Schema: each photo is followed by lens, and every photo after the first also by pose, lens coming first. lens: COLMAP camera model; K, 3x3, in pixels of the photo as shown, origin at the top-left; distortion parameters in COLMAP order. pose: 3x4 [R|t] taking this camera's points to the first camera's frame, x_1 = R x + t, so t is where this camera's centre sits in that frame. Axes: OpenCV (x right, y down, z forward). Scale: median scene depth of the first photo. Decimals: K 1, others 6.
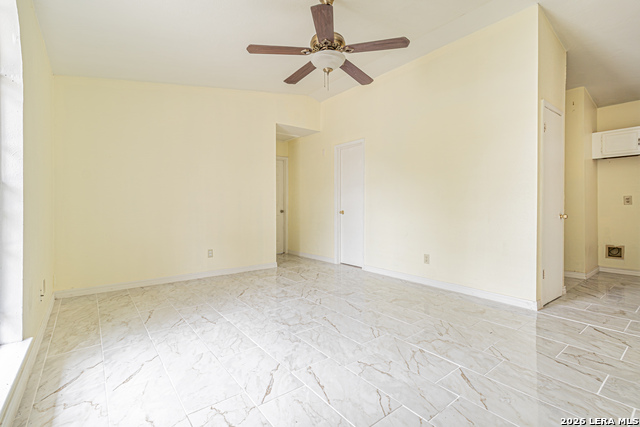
lens RADIAL K [[289.5, 0, 330.2], [0, 289.5, 214.1], [0, 0, 1]] dist [0.001686, 0.000464]
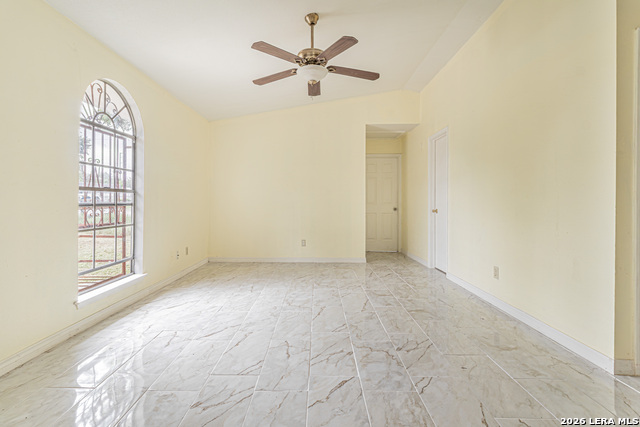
lens RADIAL K [[298.9, 0, 322.1], [0, 298.9, 208.8], [0, 0, 1]] dist [0.000897, 0.000400]
pose [[0.784022, 0.014007, -0.620575, 0.715145], [-0.020249, 0.999790, -0.003016, -0.006263], [0.620403, 0.014930, 0.784141, 0.123301]]
